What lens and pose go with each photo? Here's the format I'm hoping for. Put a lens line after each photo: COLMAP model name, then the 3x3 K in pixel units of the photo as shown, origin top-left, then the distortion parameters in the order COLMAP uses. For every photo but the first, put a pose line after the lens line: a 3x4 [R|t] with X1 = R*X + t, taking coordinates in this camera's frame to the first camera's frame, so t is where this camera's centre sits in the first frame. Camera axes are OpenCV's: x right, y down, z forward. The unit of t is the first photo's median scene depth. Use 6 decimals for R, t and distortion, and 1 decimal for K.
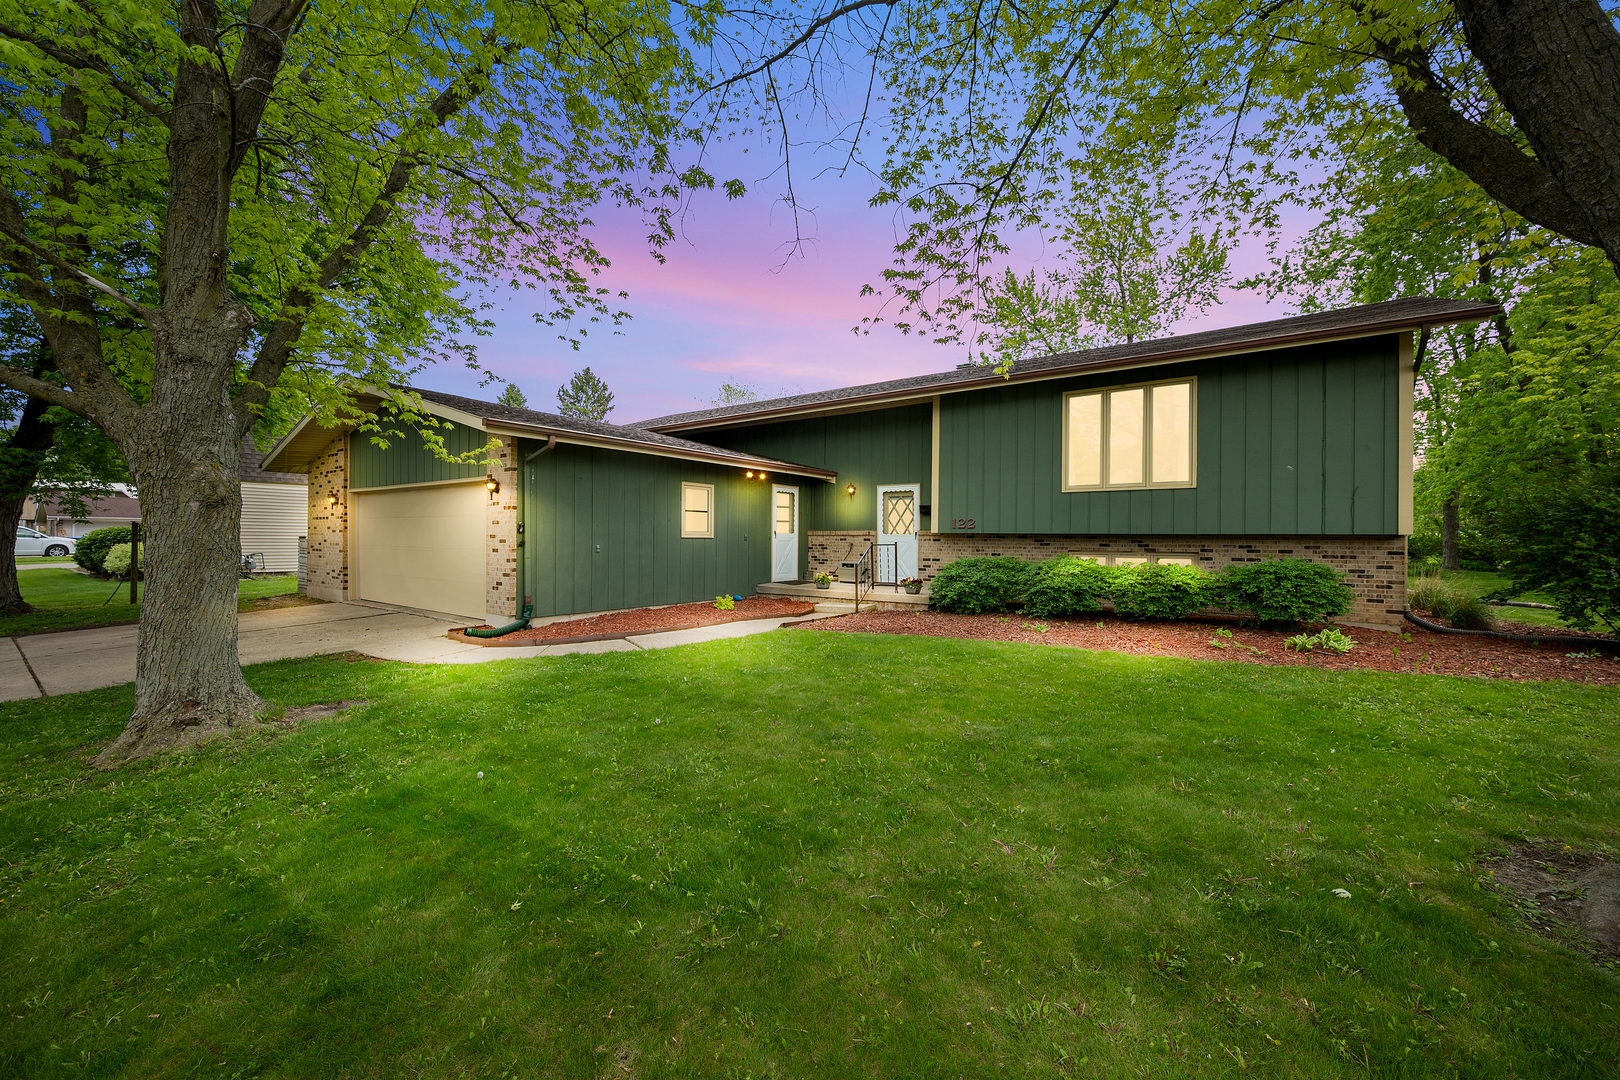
lens RADIAL K [[639.7, 0, 810.0], [0, 639.7, 540.0], [0, 0, 1]] dist [-0.000287, 0.000032]
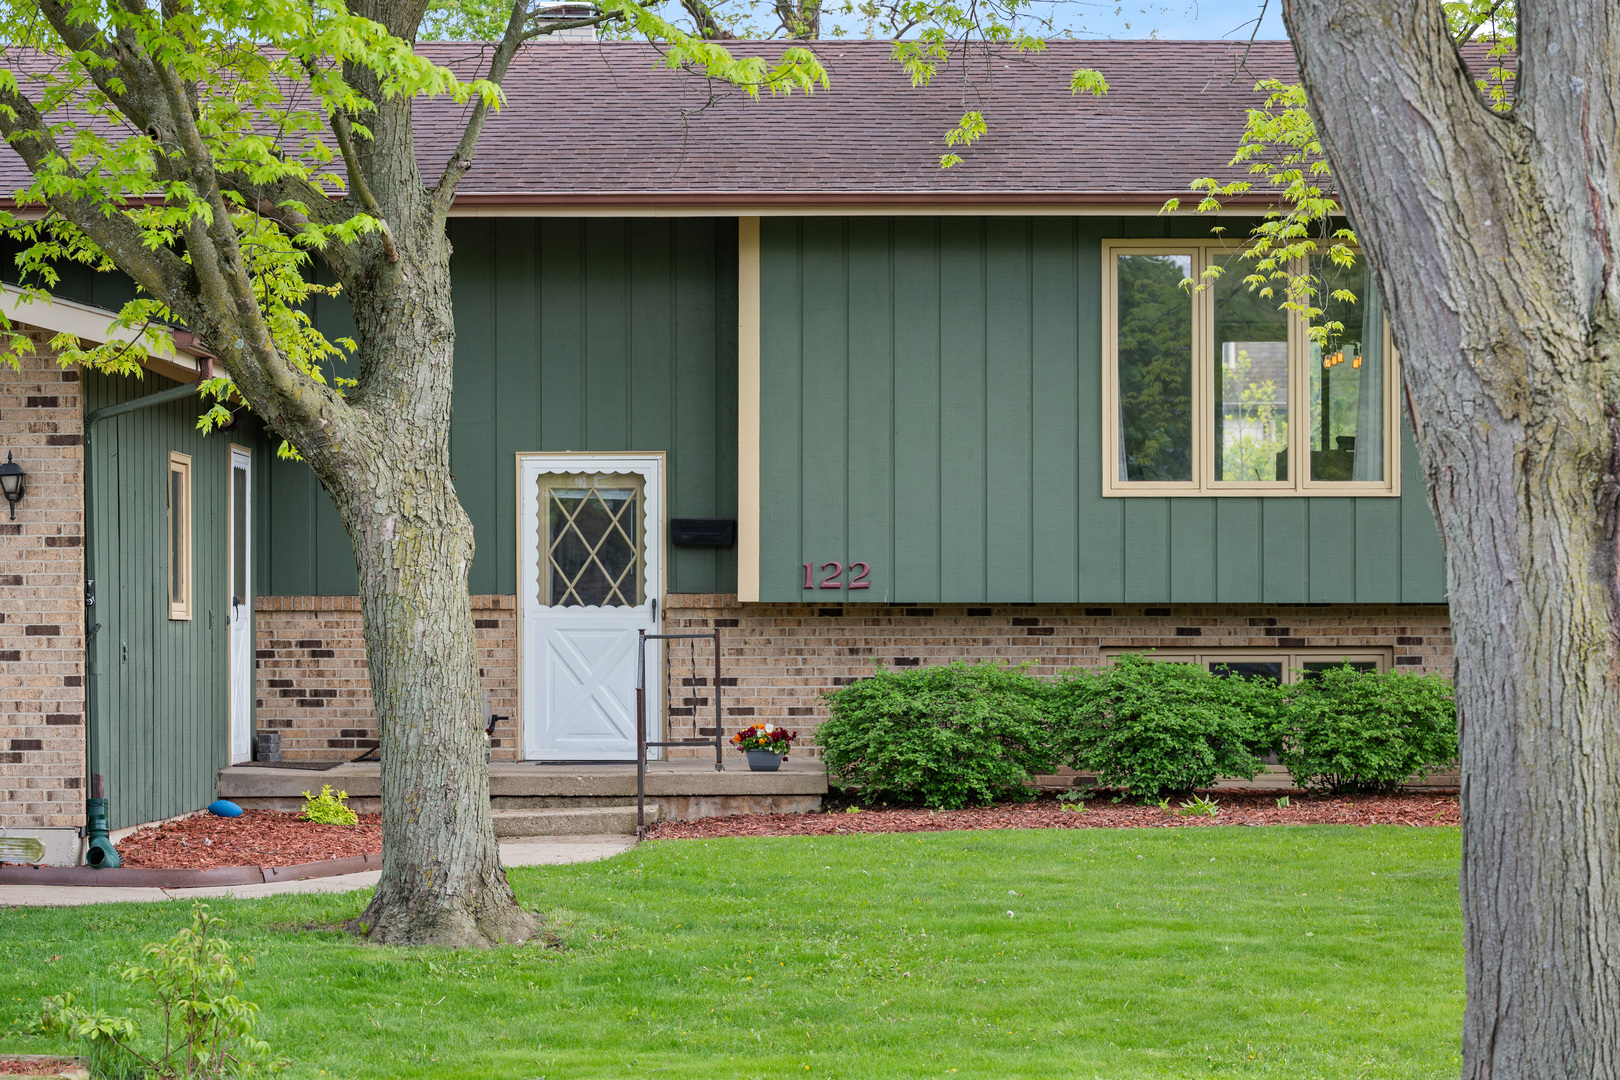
lens RADIAL K [[4884.6, 0, 810.0], [0, 4884.6, 540.0], [0, 0, 1]] dist [0.031976, -0.187353]
pose [[0.818055, 0.002726, 0.575134, -1.363076], [0.009646, 0.999783, -0.018458, 0.004811], [-0.575060, 0.020647, 0.817851, -1.238397]]
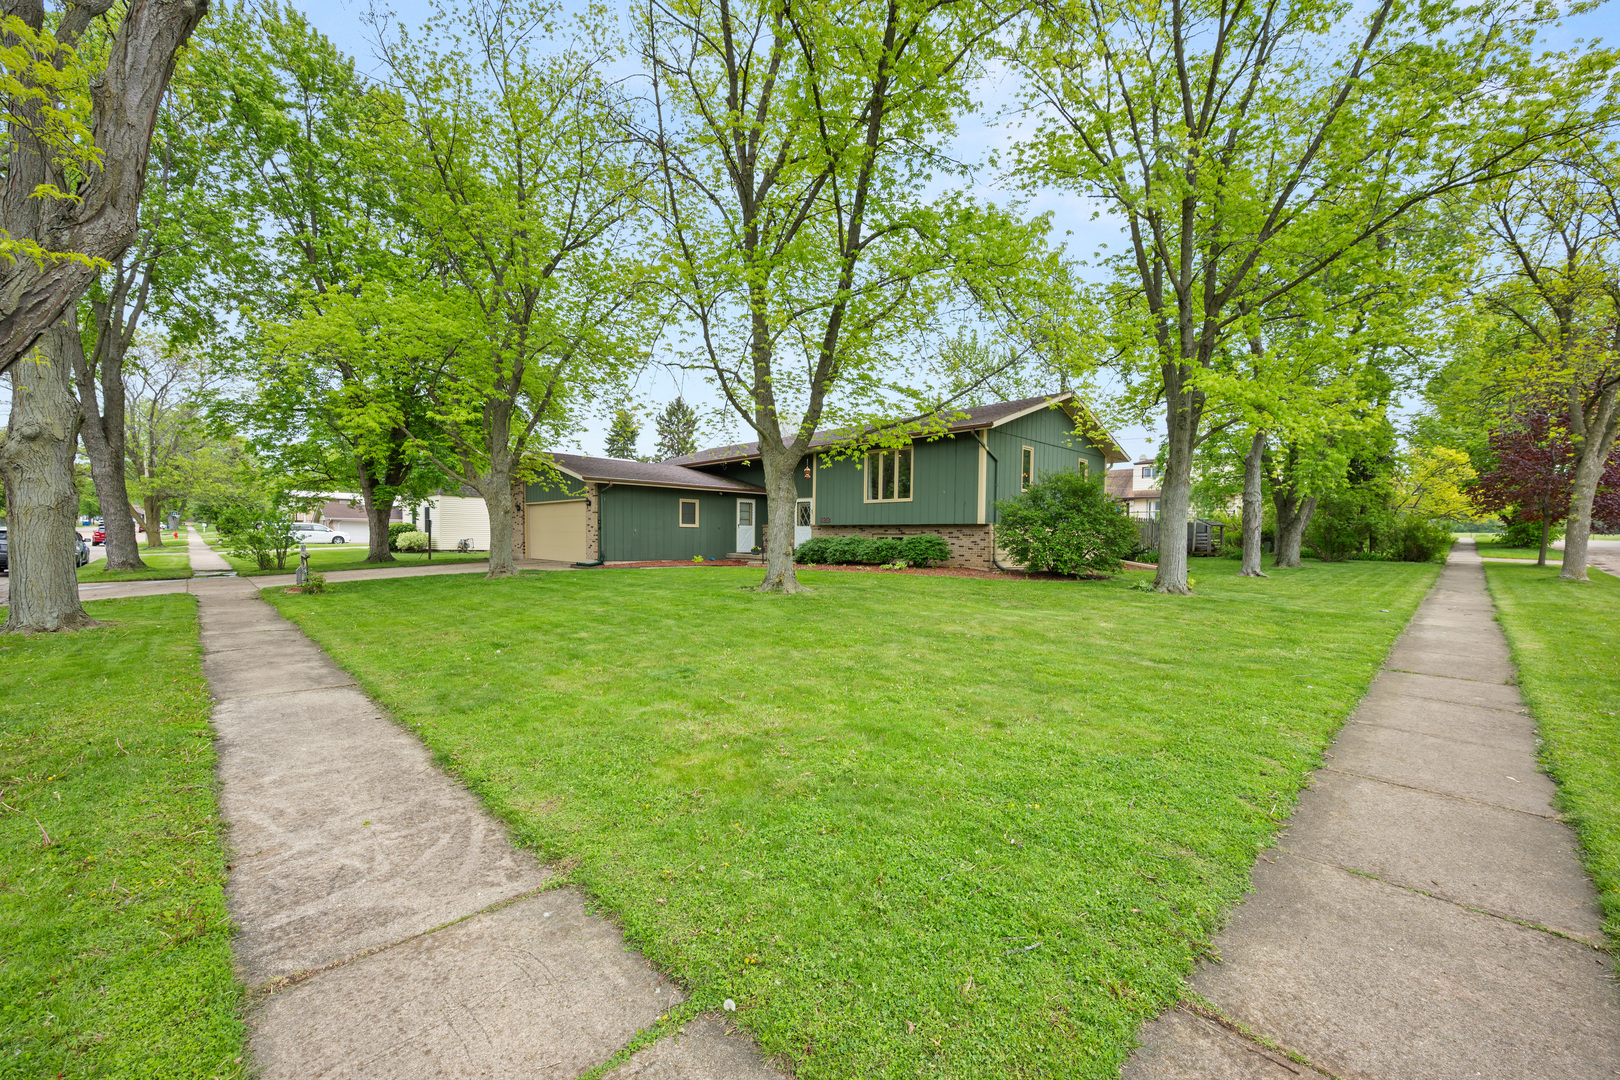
lens RADIAL K [[639.7, 0, 810.0], [0, 639.7, 540.0], [0, 0, 1]] dist [-0.000287, 0.000032]
pose [[0.986082, 0.004427, -0.166198, 0.520115], [-0.004144, 0.999989, 0.002049, 0.031231], [0.166205, -0.001332, 0.986090, -0.878353]]
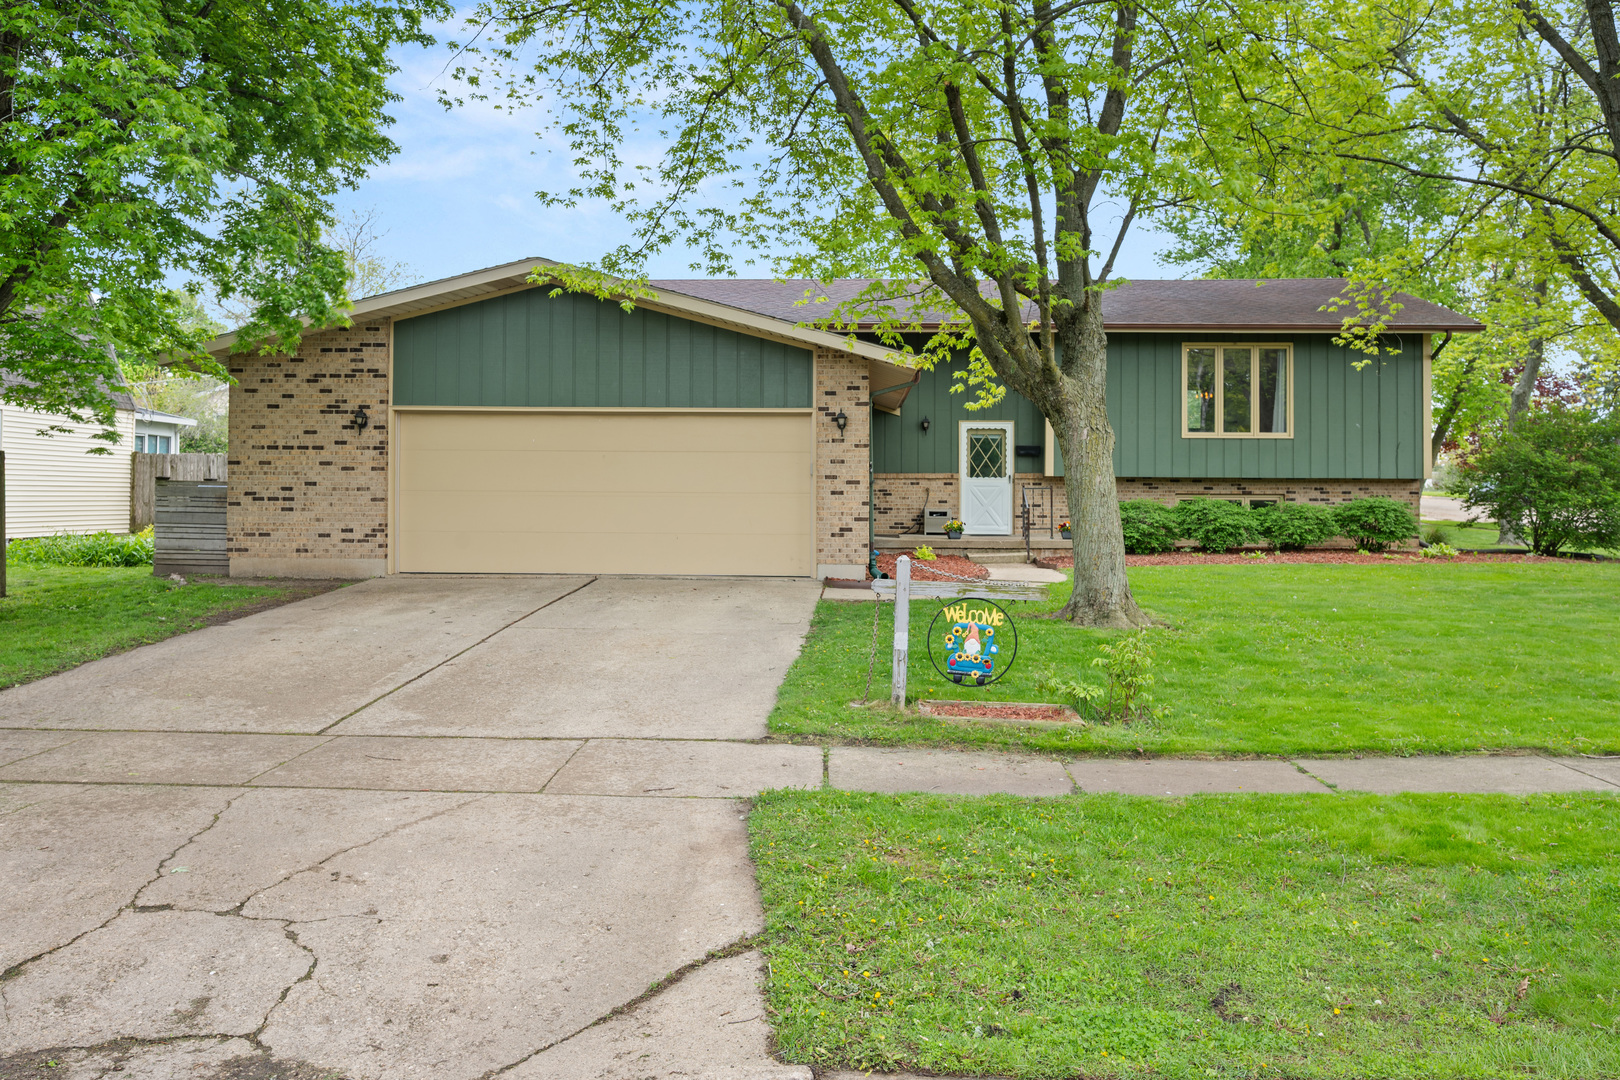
lens RADIAL K [[1281.5, 0, 810.8], [0, 1281.5, 495.5], [0, 0, 1]] dist [0.004664, 0.002935]
pose [[0.823619, -0.003653, 0.567132, -1.209132], [0.002745, 0.999993, 0.002454, 0.012252], [-0.567137, -0.000464, 0.823624, -0.355981]]
